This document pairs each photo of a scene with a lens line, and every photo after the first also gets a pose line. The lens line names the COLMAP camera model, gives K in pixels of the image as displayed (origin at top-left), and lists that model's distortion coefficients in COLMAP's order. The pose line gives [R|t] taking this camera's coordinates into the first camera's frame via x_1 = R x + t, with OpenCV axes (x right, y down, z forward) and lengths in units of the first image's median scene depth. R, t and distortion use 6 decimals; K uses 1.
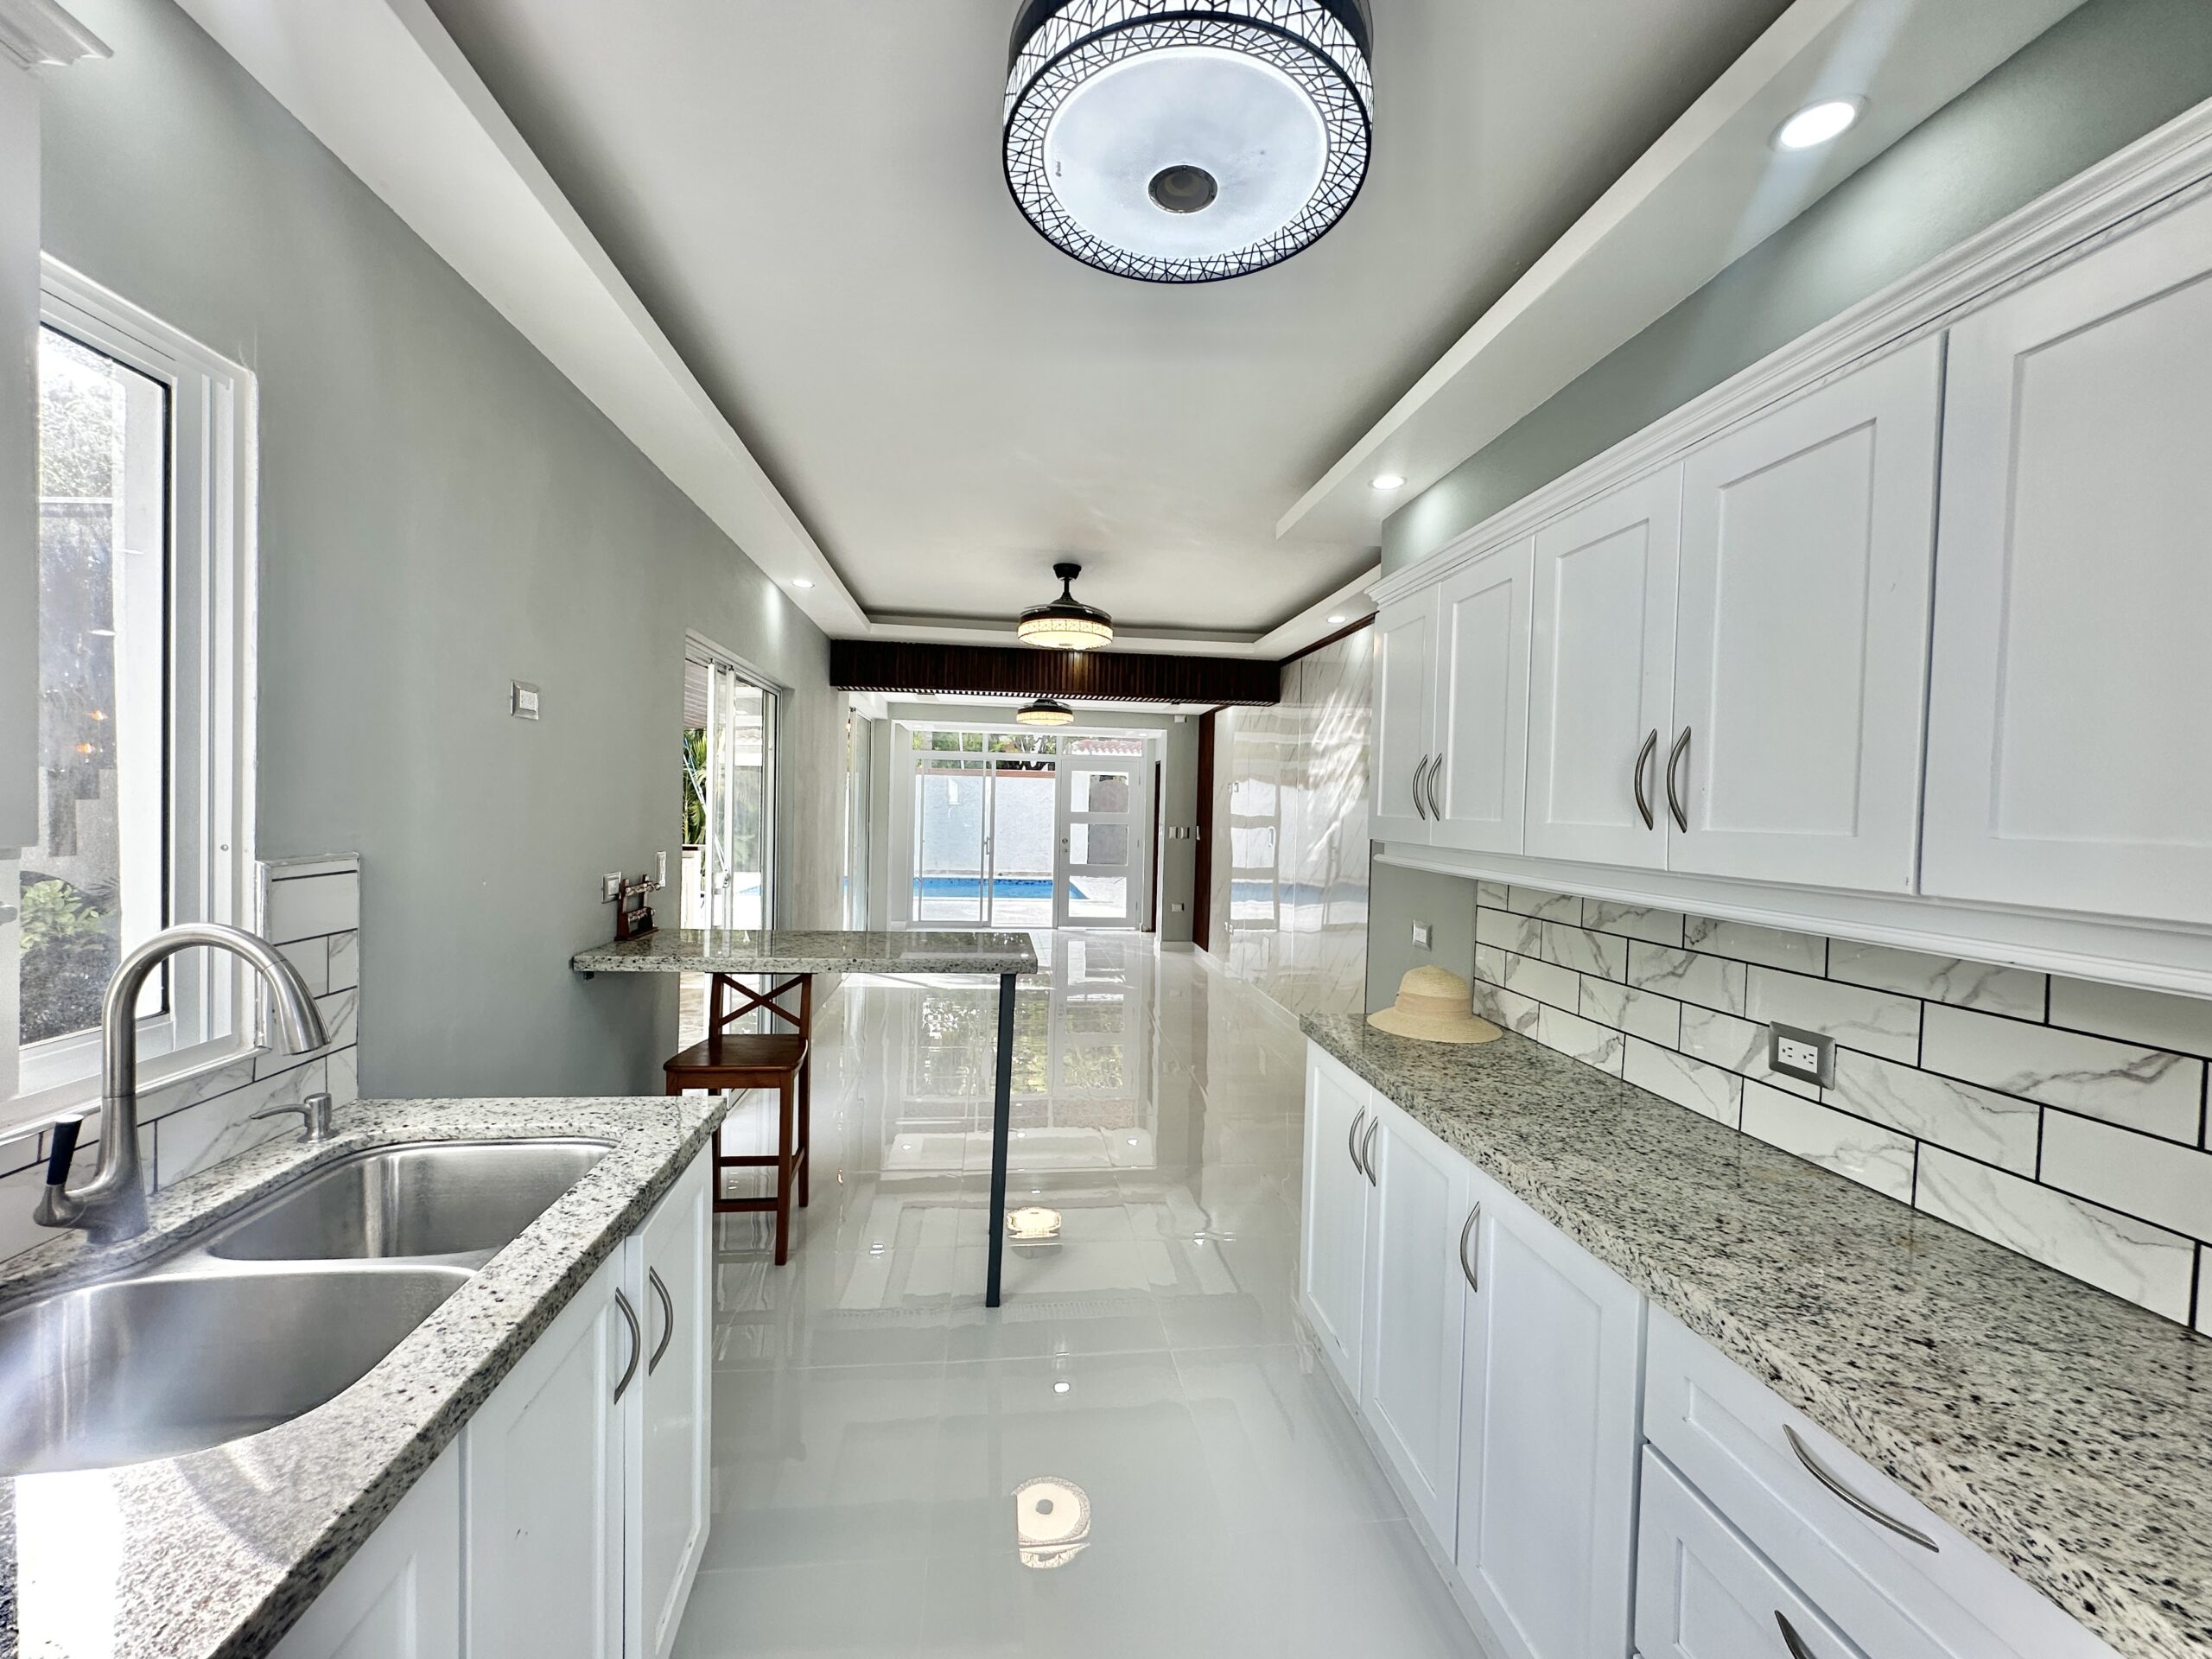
lens RADIAL K [[887.6, 0, 1106.0], [0, 887.6, 829.5], [0, 0, 1]] dist [-0.000878, -0.000157]
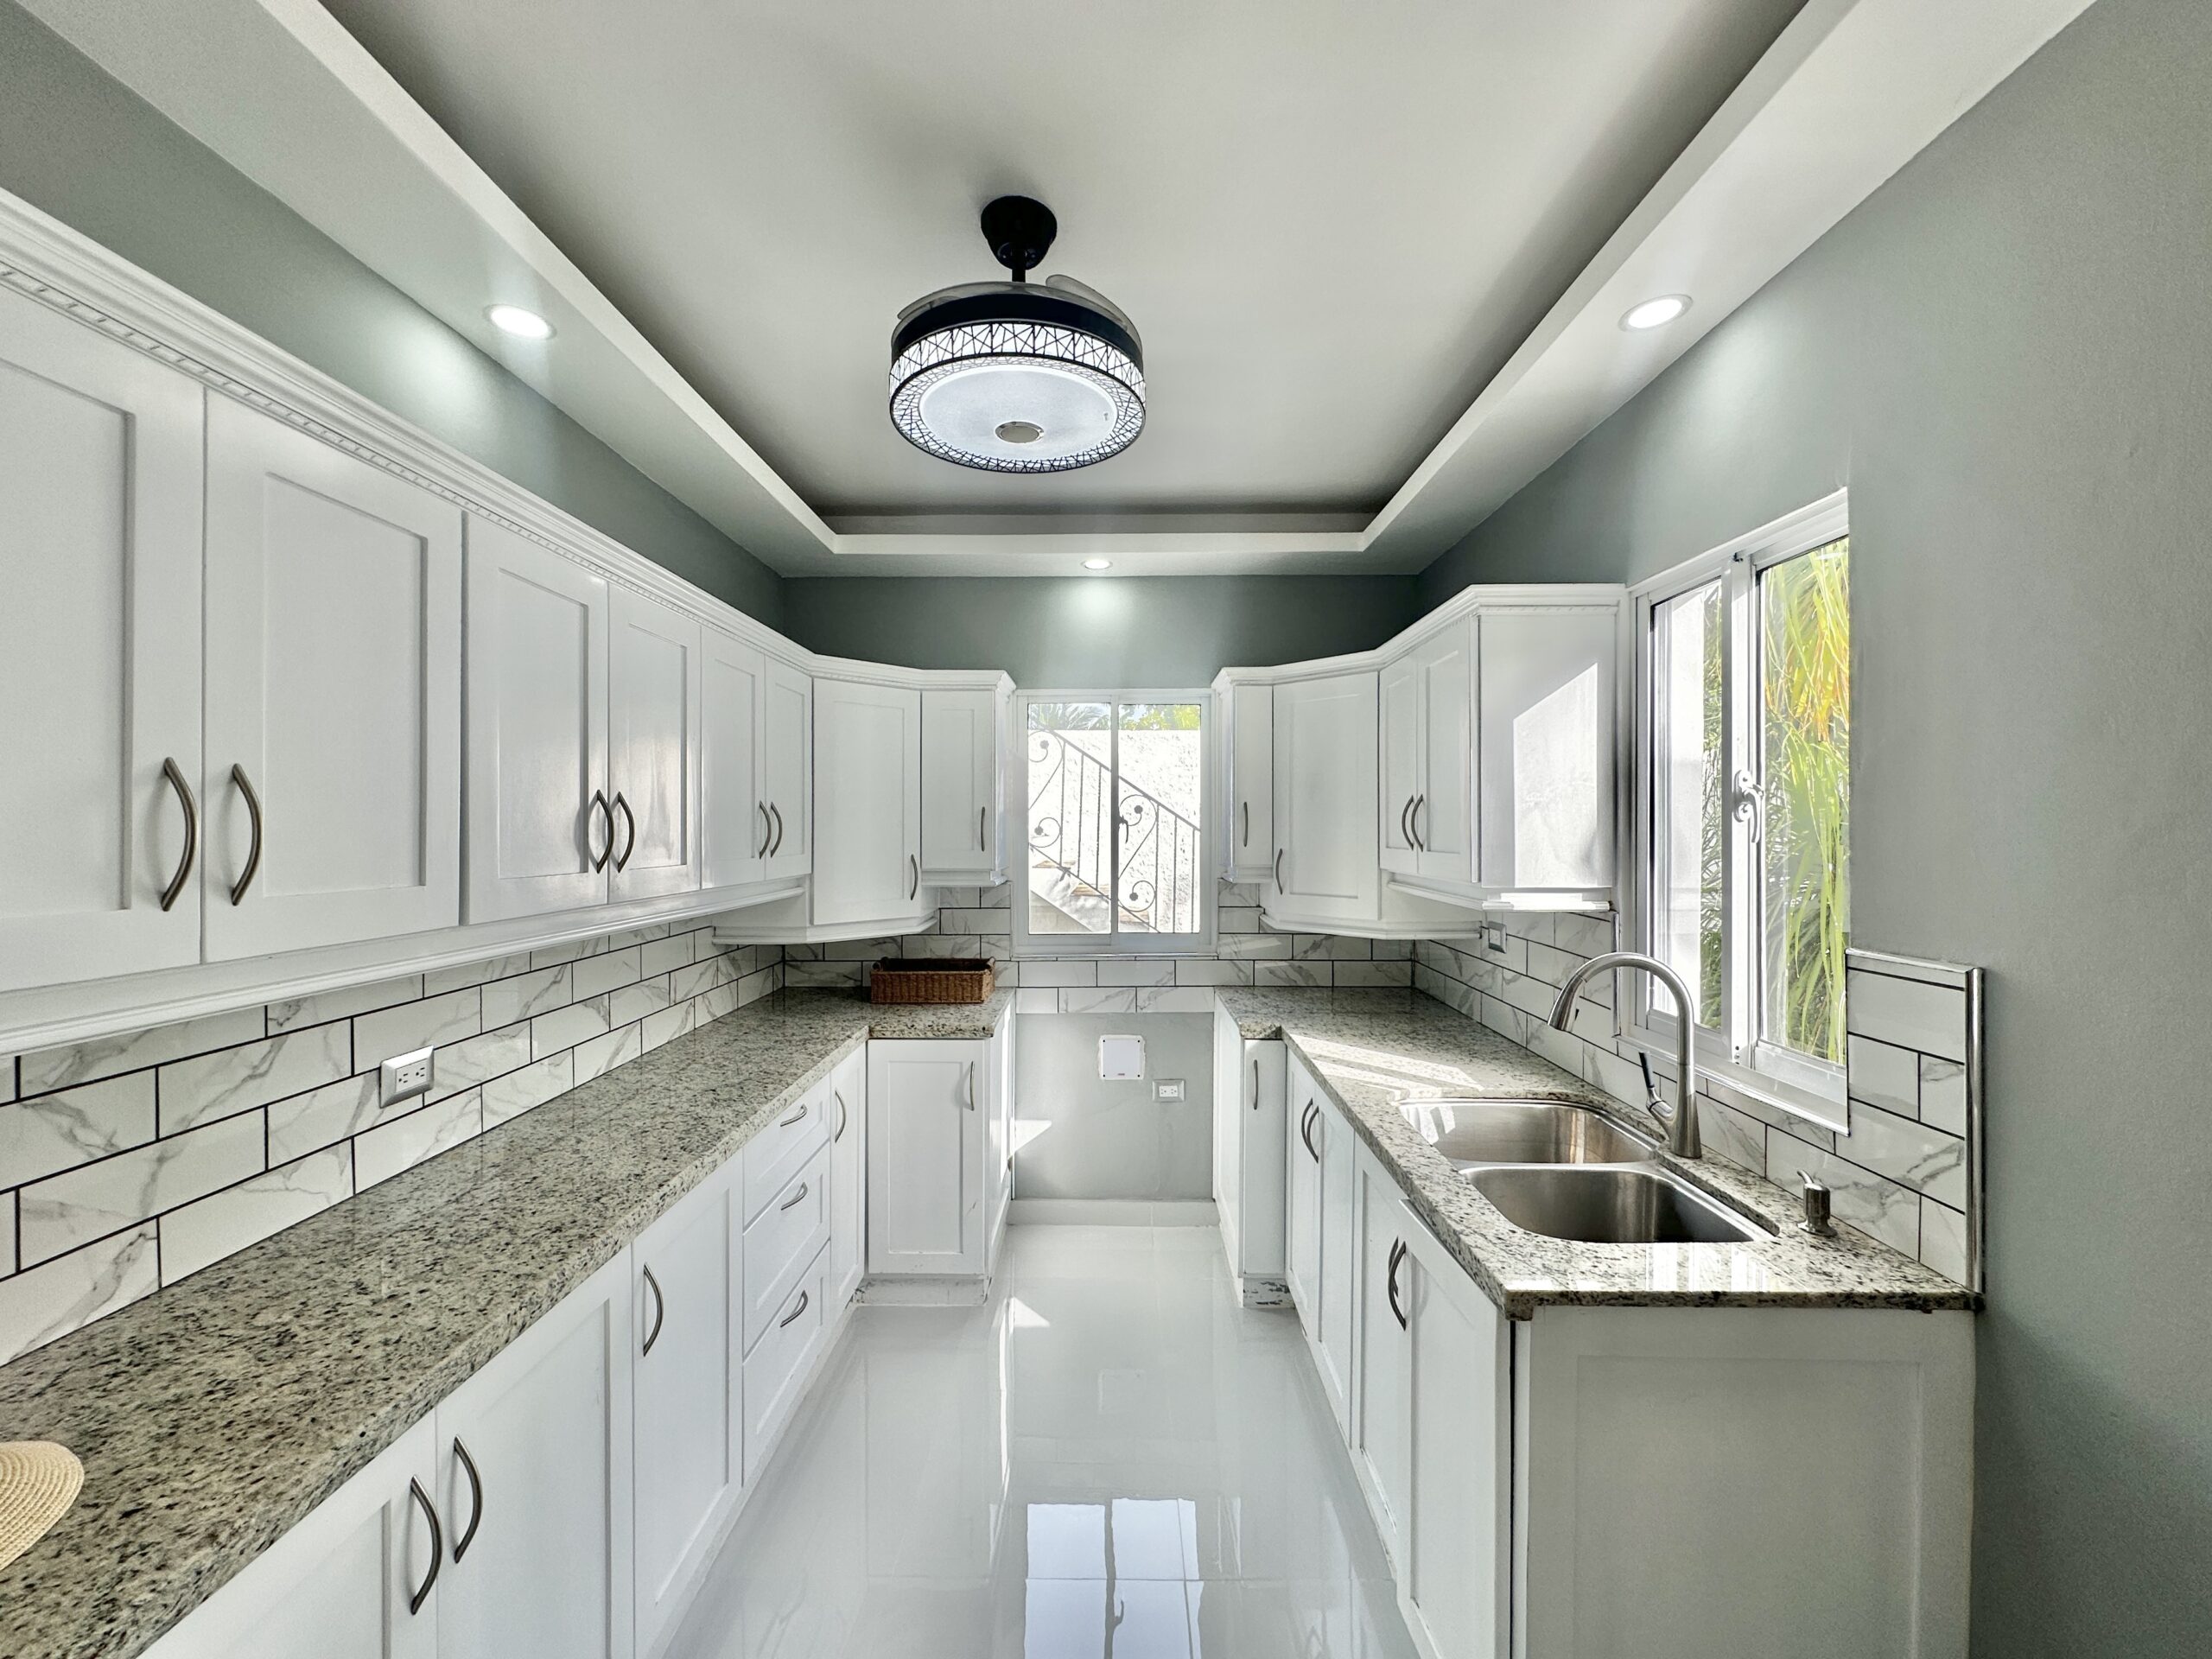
lens RADIAL K [[887.6, 0, 1106.0], [0, 887.6, 829.5], [0, 0, 1]] dist [-0.000878, -0.000157]
pose [[-0.990961, -0.027214, 0.131362, -0.200176], [-0.023145, 0.999207, 0.032398, -0.102562], [-0.132140, 0.029064, -0.990805, 1.889827]]
